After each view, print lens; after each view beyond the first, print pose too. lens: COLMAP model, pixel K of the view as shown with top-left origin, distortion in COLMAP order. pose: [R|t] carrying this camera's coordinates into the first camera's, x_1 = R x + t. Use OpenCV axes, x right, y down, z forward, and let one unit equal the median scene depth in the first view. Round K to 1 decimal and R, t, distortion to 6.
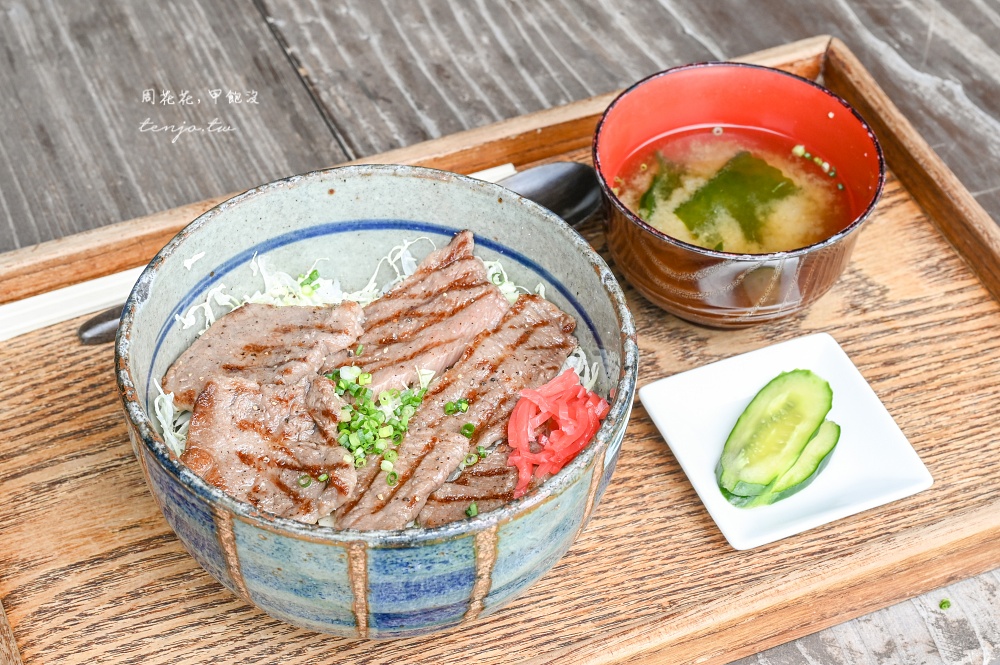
lens RADIAL K [[2002.0, 0, 500.0], [0, 2002.0, 332.5], [0, 0, 1]] dist [0.040883, 0.000000]
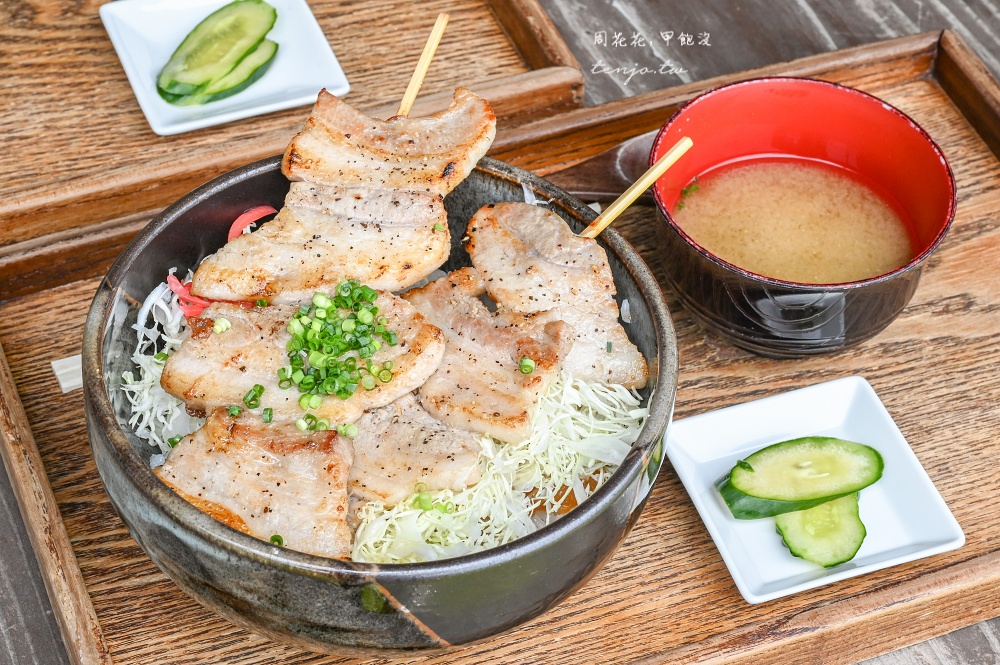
lens RADIAL K [[2089.5, 0, 500.0], [0, 2089.5, 332.4], [0, 0, 1]] dist [0.028252, 0.000000]
pose [[0.999552, 0.029022, 0.007260, 0.293165], [-0.029049, 0.999571, 0.003706, 0.201736], [-0.007149, -0.003916, 0.999967, -0.165278]]
